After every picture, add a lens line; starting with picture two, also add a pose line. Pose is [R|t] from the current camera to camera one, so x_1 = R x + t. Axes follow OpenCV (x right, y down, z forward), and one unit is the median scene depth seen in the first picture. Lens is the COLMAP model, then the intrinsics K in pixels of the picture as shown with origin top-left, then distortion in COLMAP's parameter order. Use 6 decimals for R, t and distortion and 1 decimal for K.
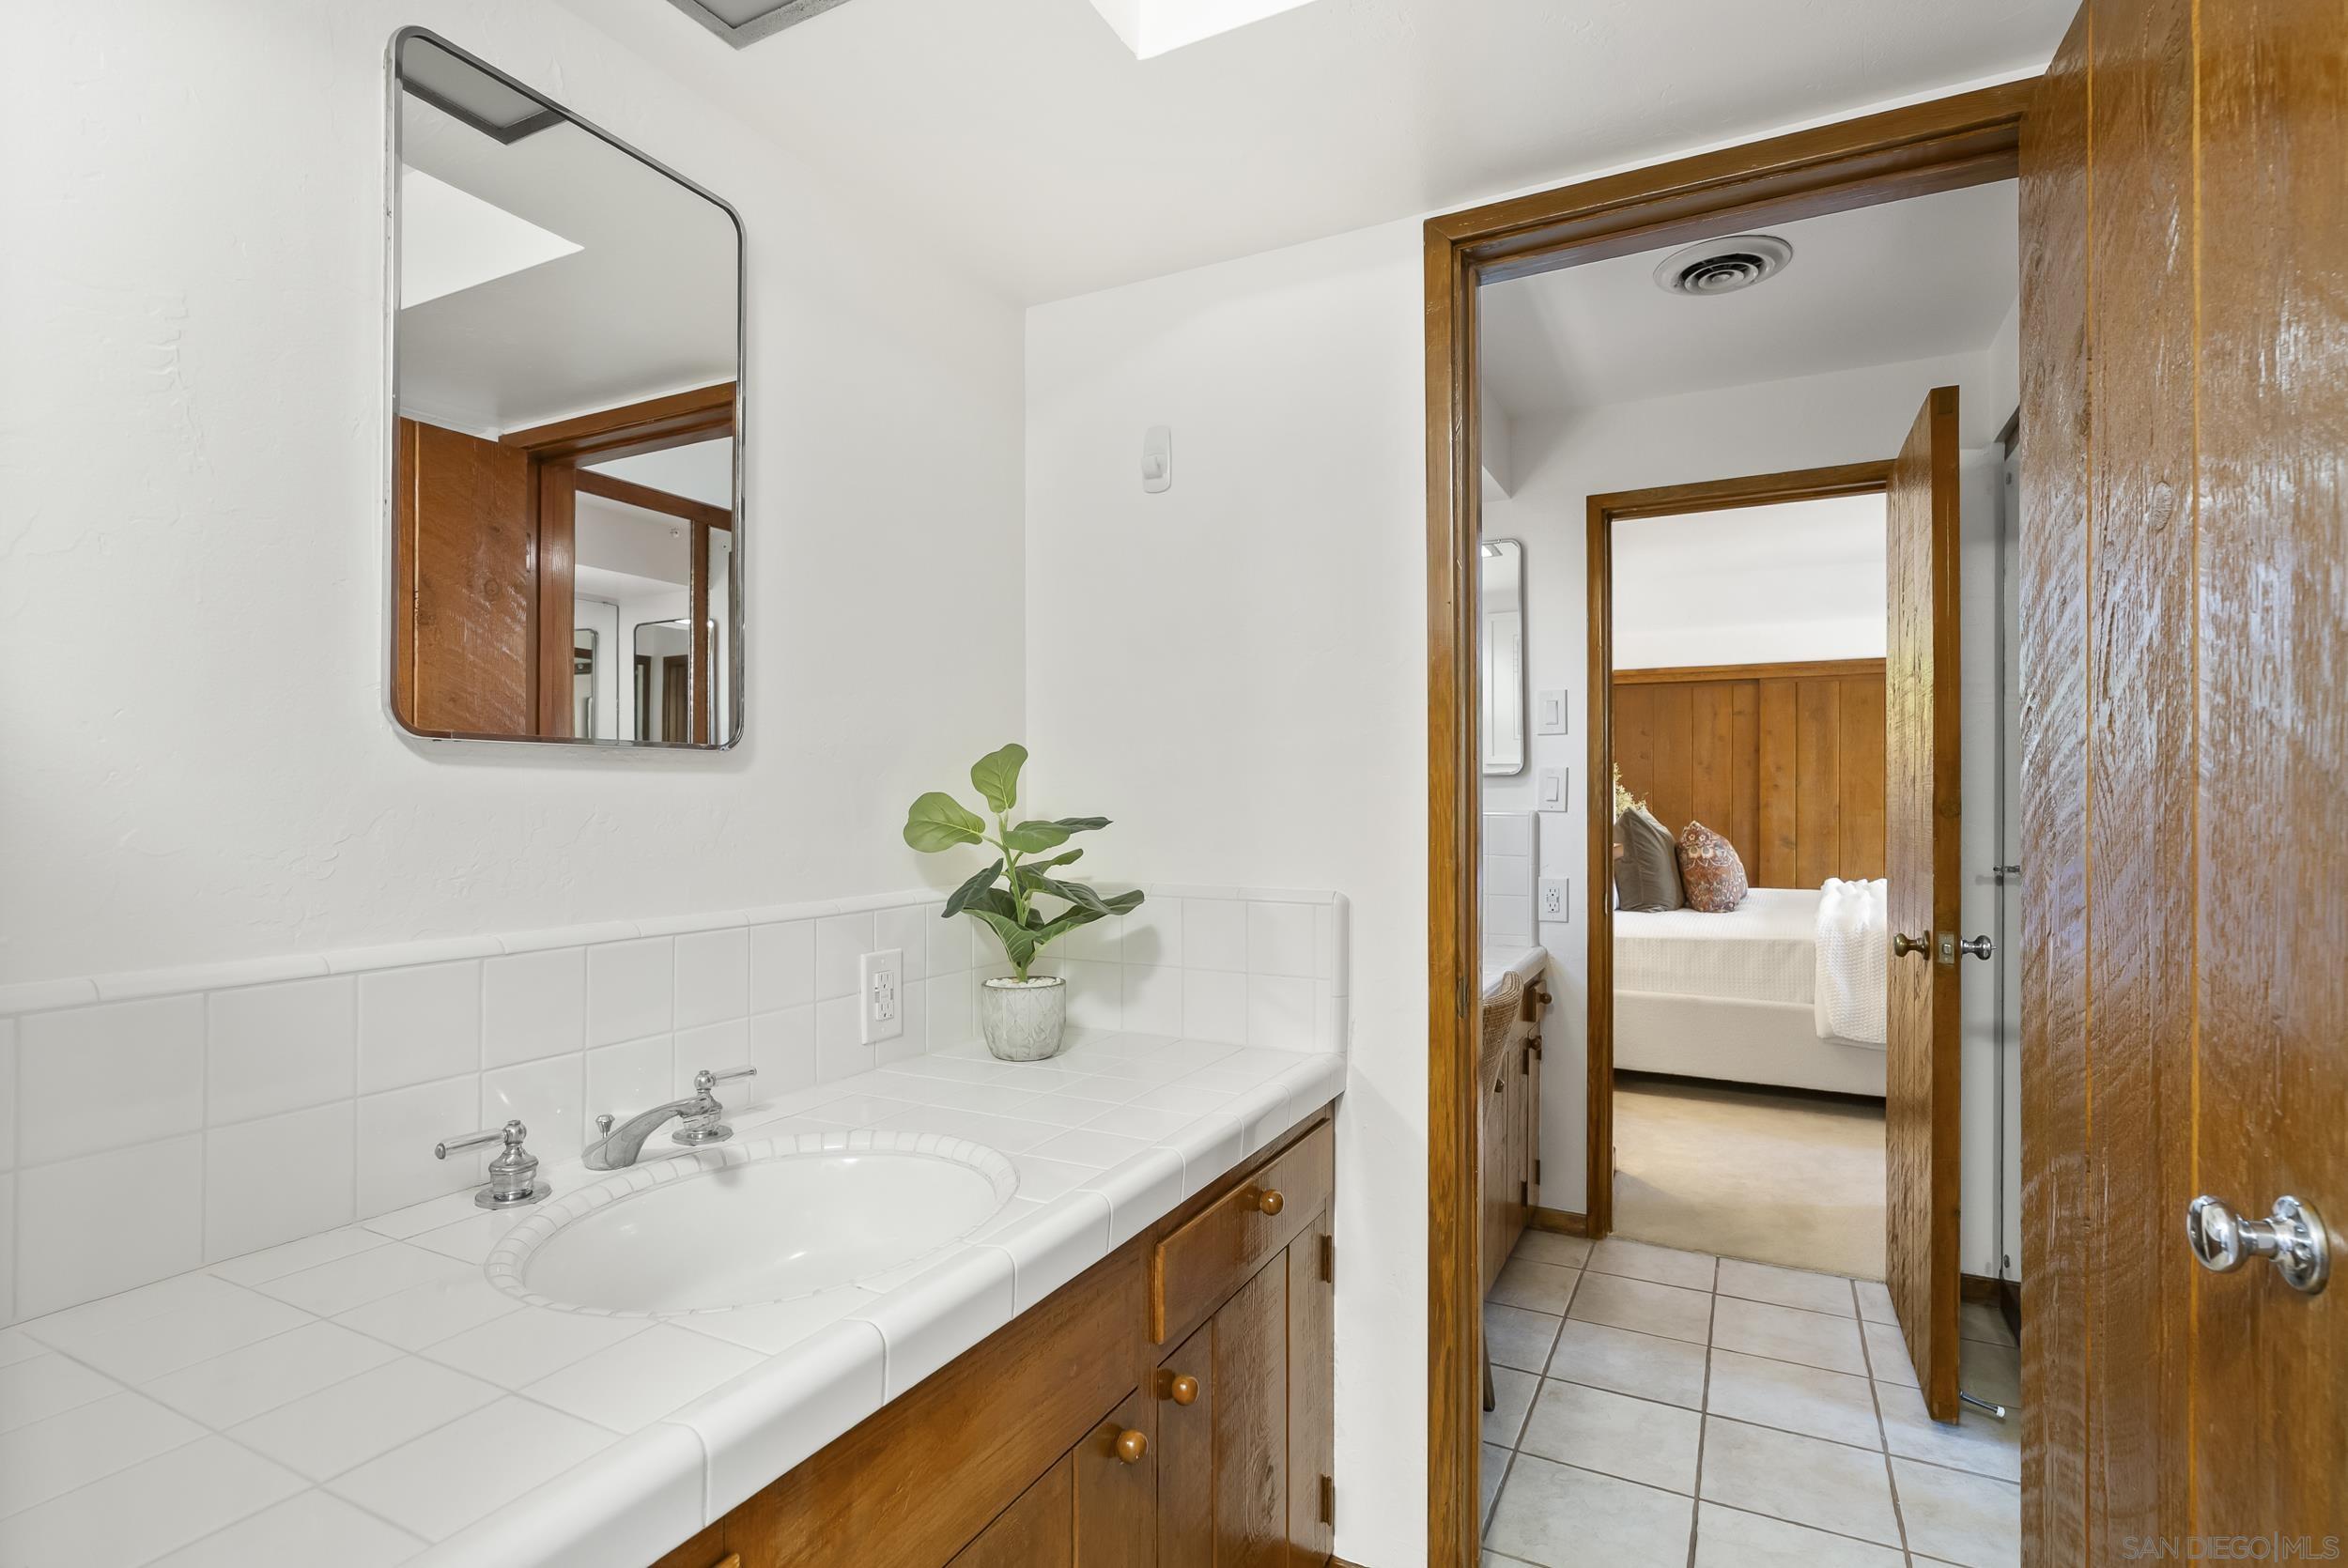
lens RADIAL K [[1141.4, 0, 1175.1], [0, 1141.4, 800.7], [0, 0, 1]] dist [0.002161, 0.000573]
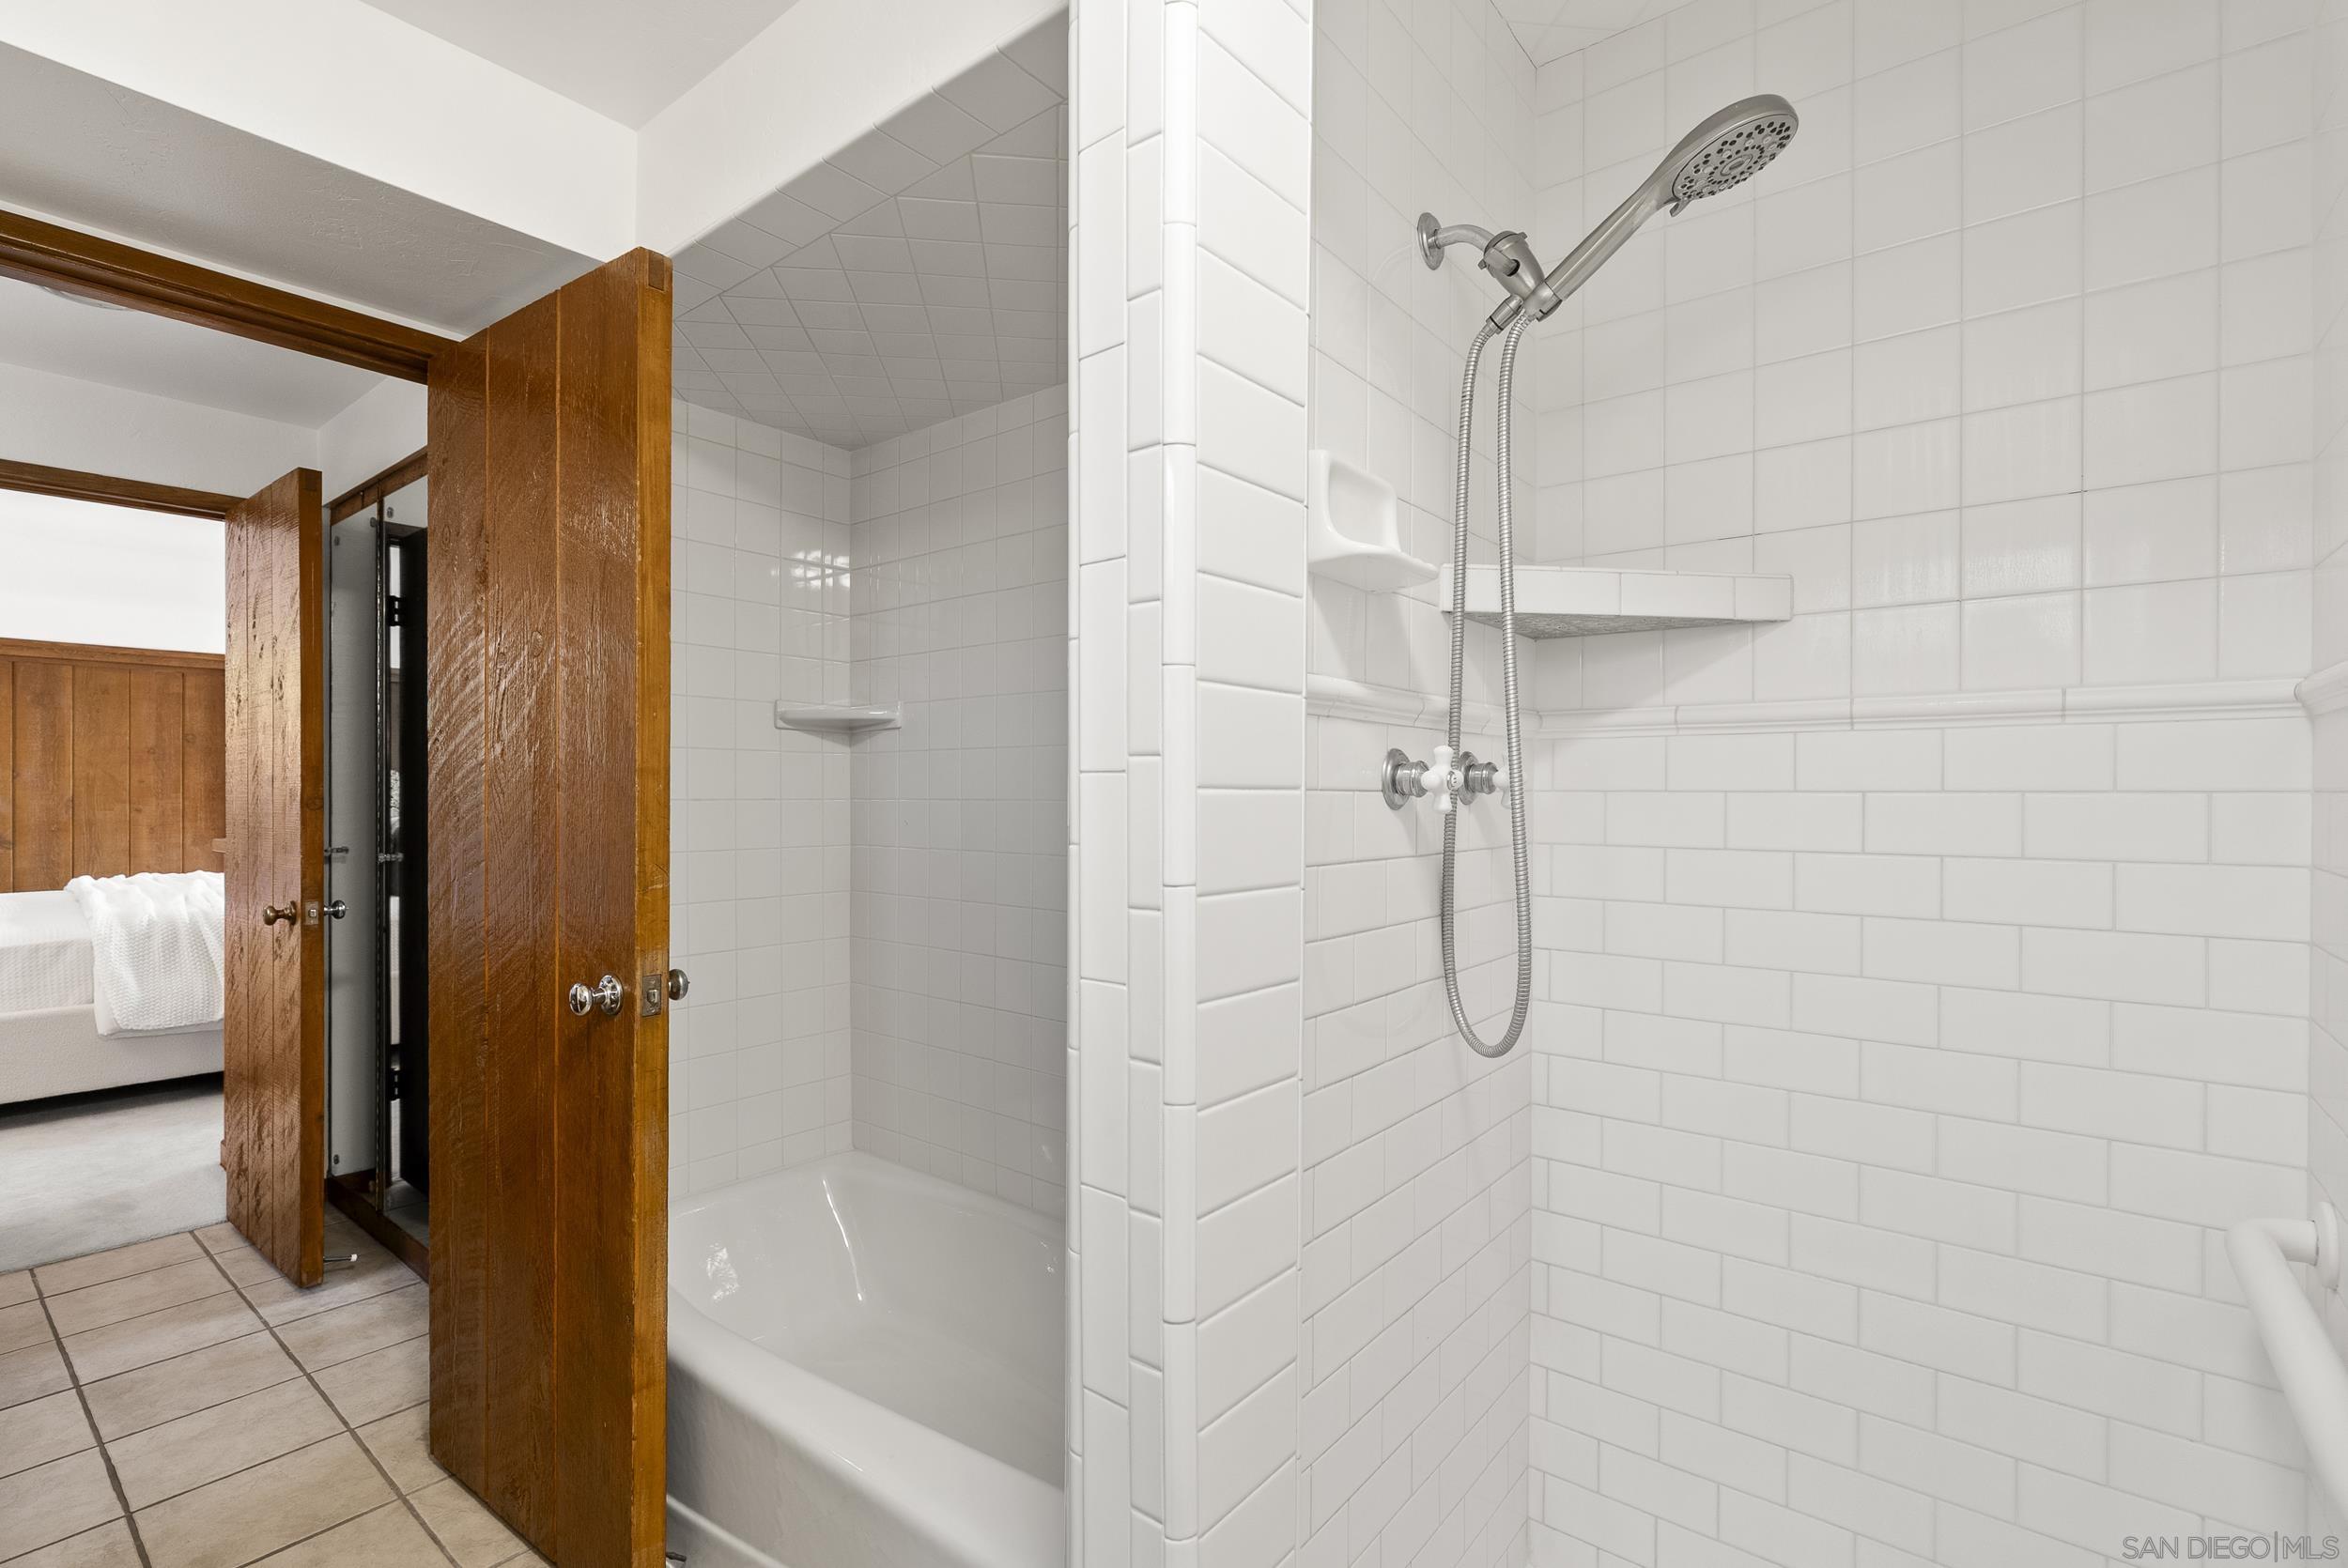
lens RADIAL K [[1078.6, 0, 1170.5], [0, 1078.6, 792.8], [0, 0, 1]] dist [-0.000182, -0.000059]
pose [[0.205156, 0.000495, 0.978729, -0.299312], [-0.000396, 1.000000, -0.000423, -0.004037], [-0.978729, -0.000300, 0.205156, -0.176928]]
